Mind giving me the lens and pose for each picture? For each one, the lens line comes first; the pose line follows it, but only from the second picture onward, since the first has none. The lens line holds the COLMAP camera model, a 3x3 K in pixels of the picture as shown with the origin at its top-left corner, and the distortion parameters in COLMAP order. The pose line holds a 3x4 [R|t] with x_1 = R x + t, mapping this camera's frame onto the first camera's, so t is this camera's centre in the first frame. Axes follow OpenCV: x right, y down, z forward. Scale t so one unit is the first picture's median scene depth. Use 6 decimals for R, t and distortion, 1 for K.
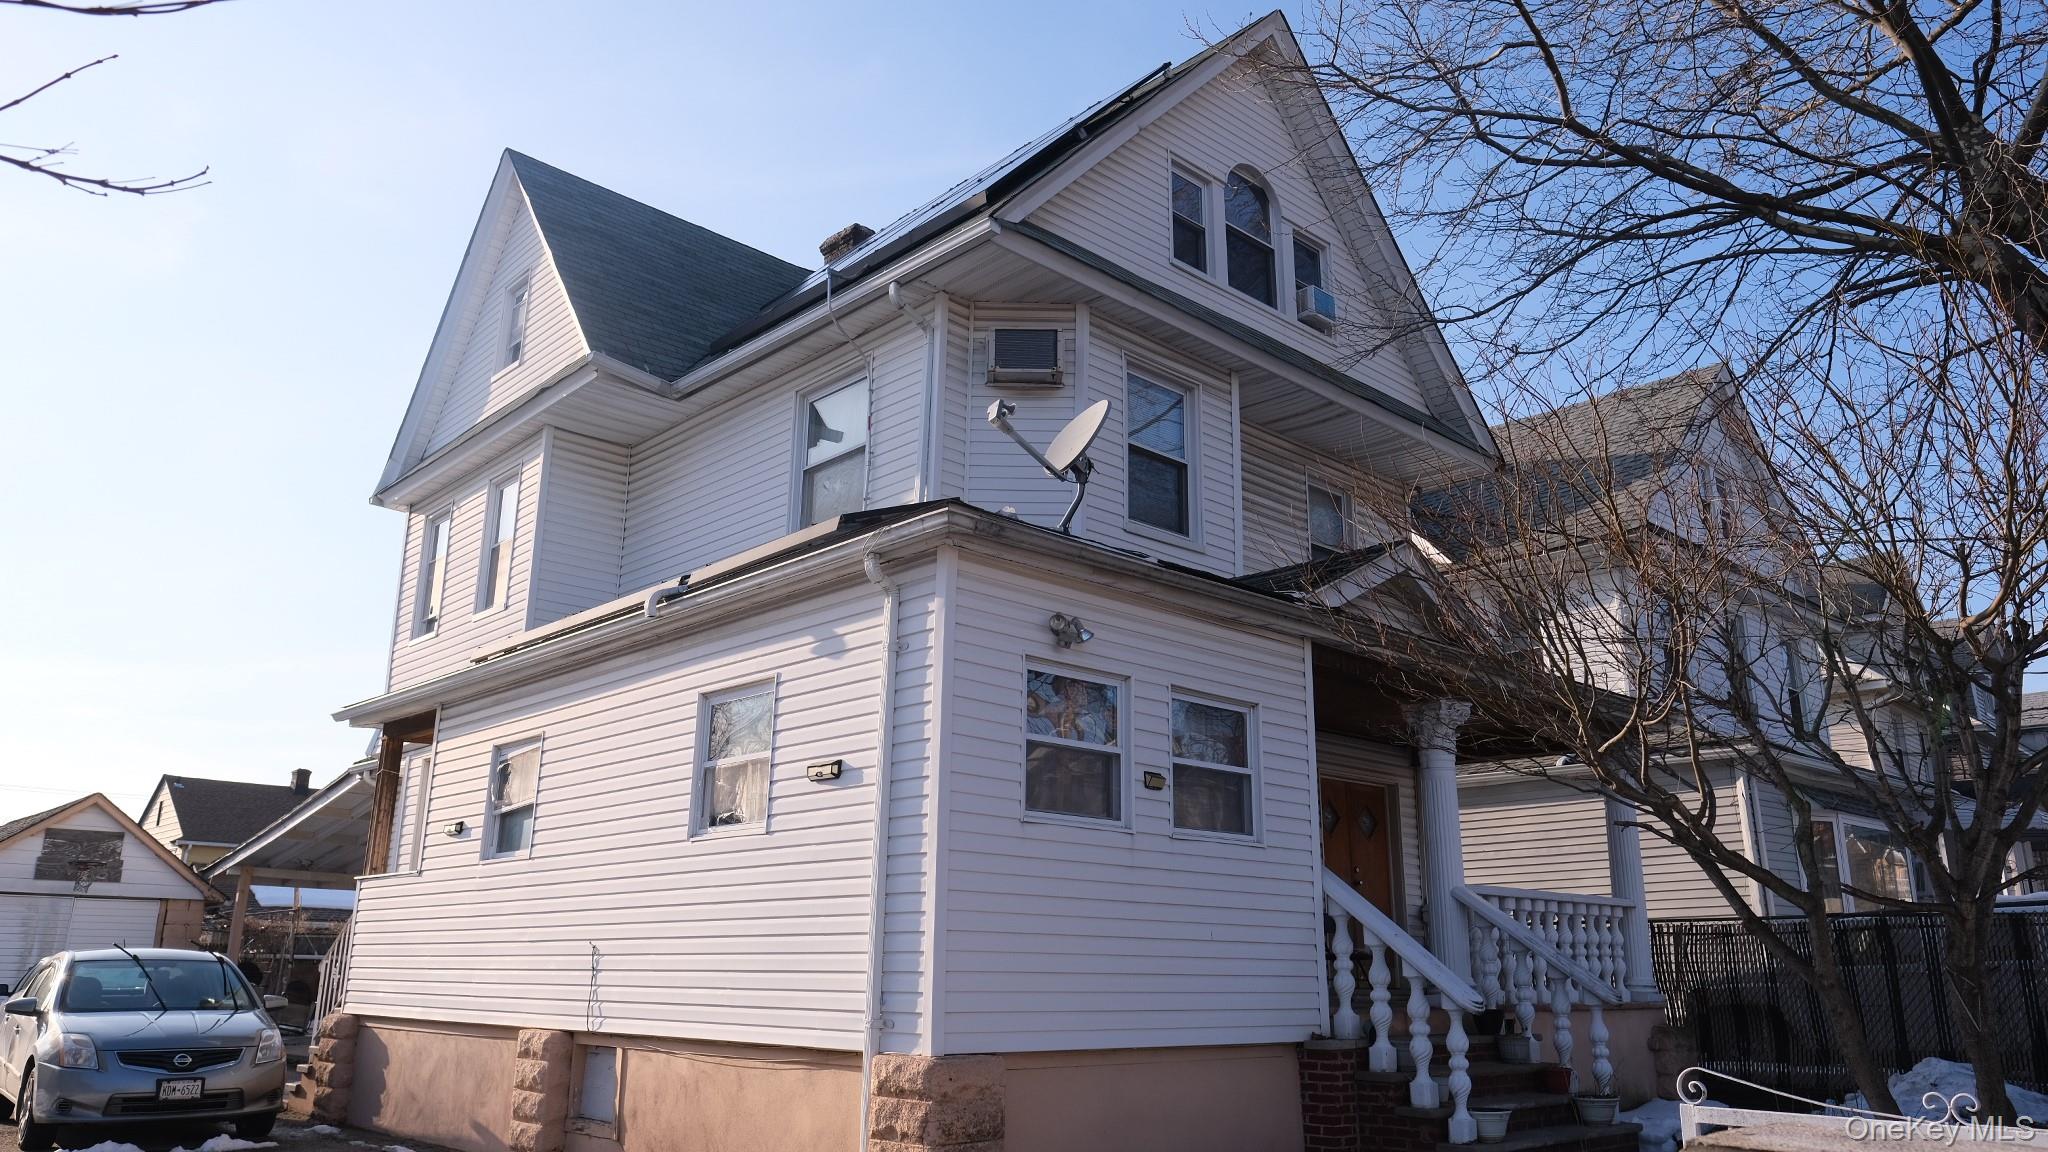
lens RADIAL K [[1439.1, 0, 1030.0], [0, 1439.1, 588.4], [0, 0, 1]] dist [-0.007072, 0.005590]
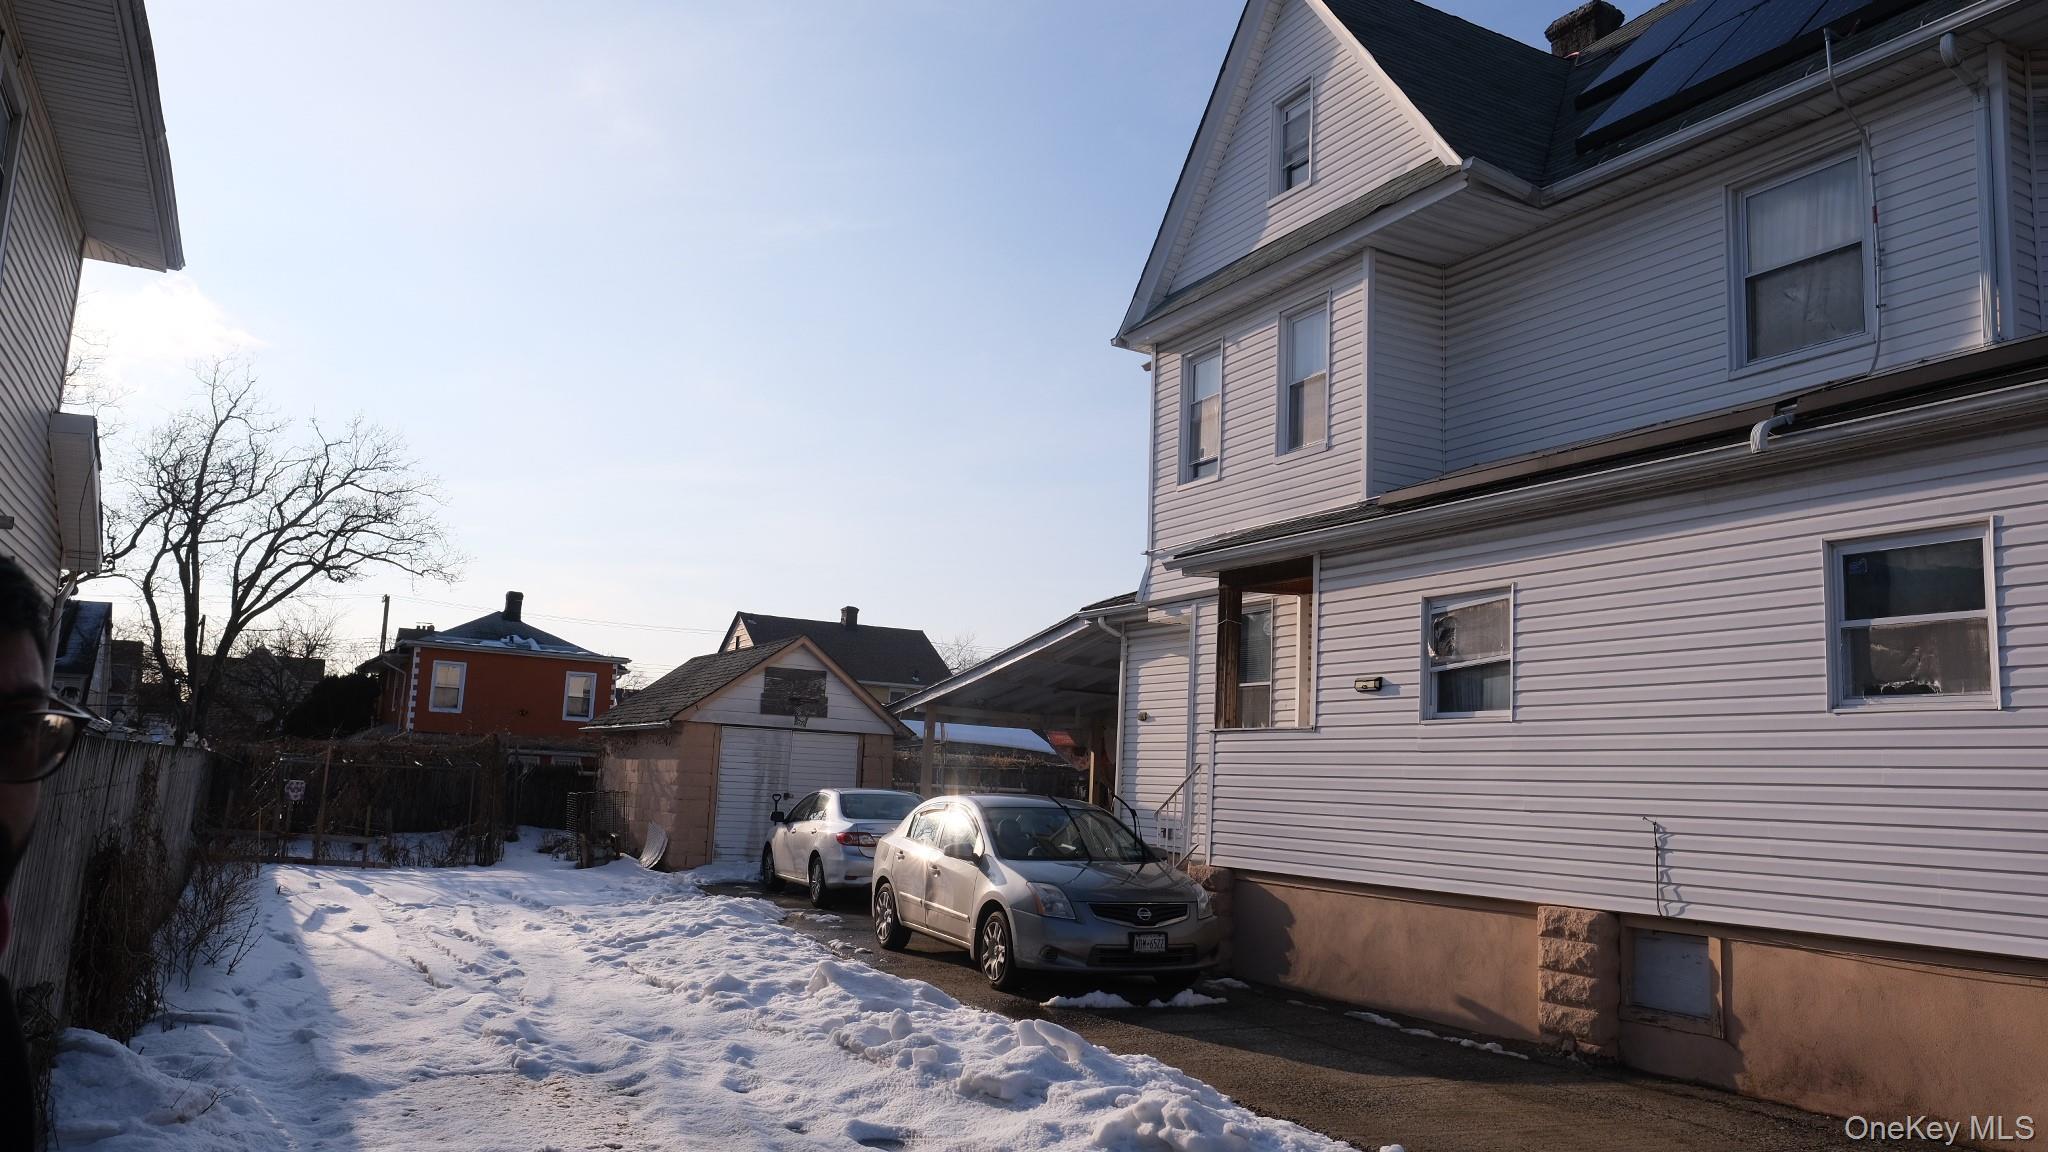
lens RADIAL K [[1439.1, 0, 1027.2], [0, 1439.1, 575.3], [0, 0, 1]] dist [-0.007072, 0.005590]
pose [[0.964536, -0.005047, -0.263903, -0.362444], [0.032976, 0.994288, 0.101507, -0.006736], [0.261883, -0.106610, 0.959193, 0.045433]]
